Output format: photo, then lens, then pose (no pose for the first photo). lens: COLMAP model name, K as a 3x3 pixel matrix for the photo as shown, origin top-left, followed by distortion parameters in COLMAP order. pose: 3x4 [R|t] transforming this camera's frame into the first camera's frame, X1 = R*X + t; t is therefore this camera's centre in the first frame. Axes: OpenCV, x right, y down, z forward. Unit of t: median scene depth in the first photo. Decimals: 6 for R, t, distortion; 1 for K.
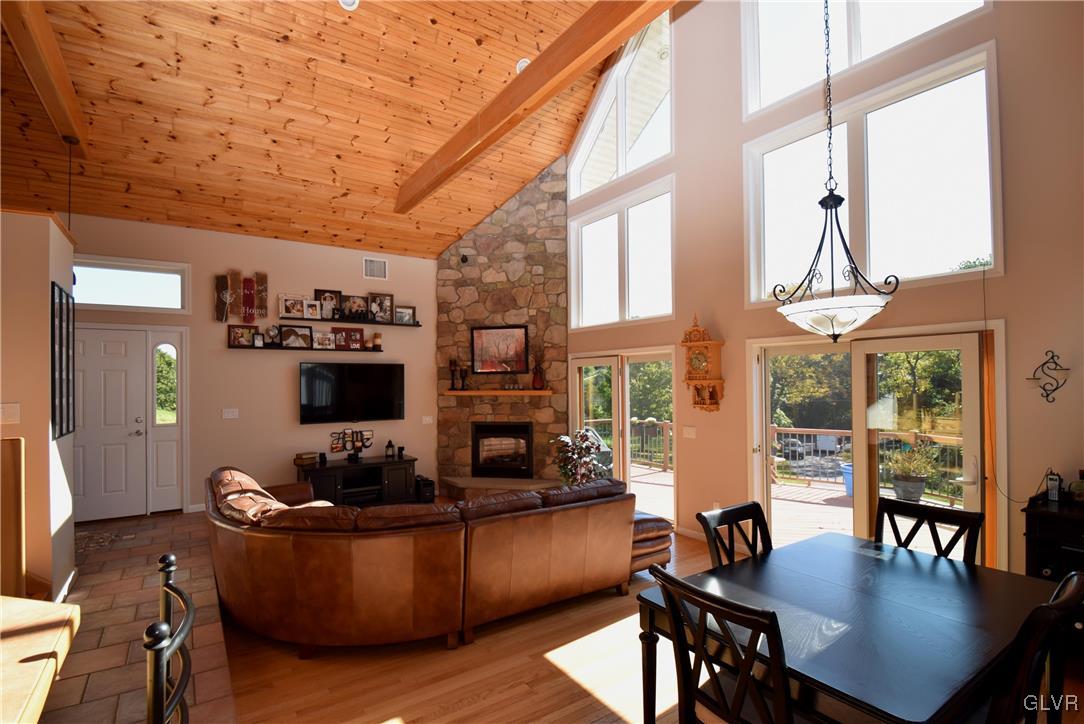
lens RADIAL K [[515.1, 0, 534.5], [0, 515.1, 374.7], [0, 0, 1]] dist [-0.013097, 0.000106]
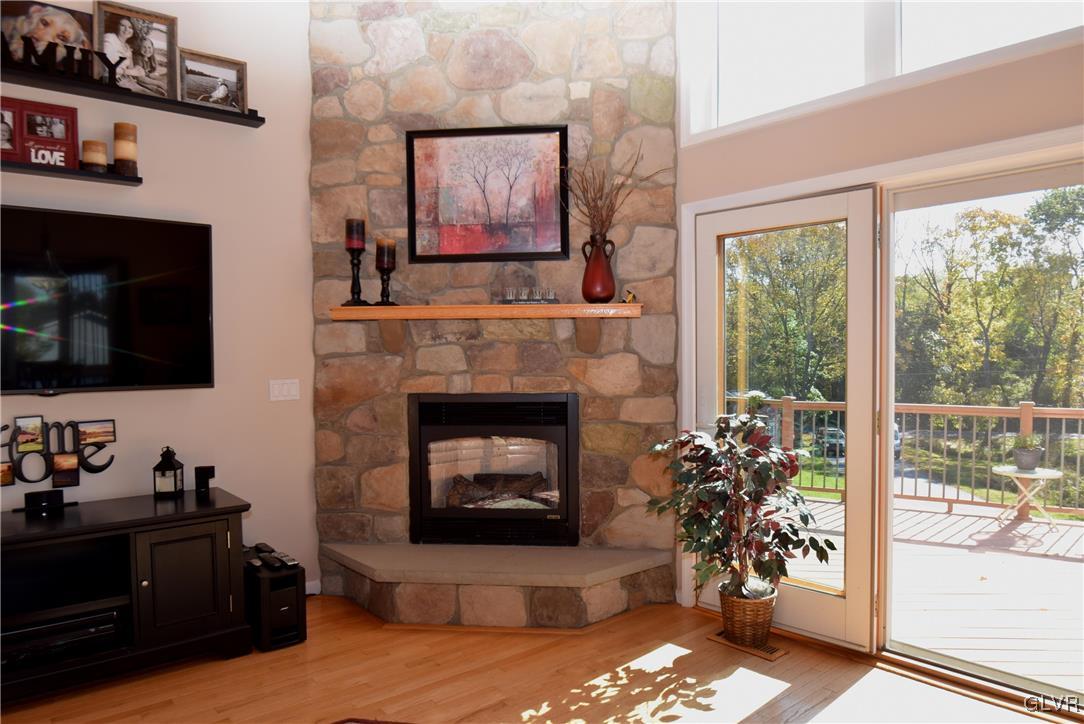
lens RADIAL K [[714.8, 0, 538.1], [0, 714.8, 376.3], [0, 0, 1]] dist [-0.030599, -0.004243]
pose [[0.994425, -0.002193, 0.105423, -0.086996], [-0.002834, 0.998867, 0.047513, 0.056143], [-0.105407, -0.047547, 0.993292, 0.502766]]
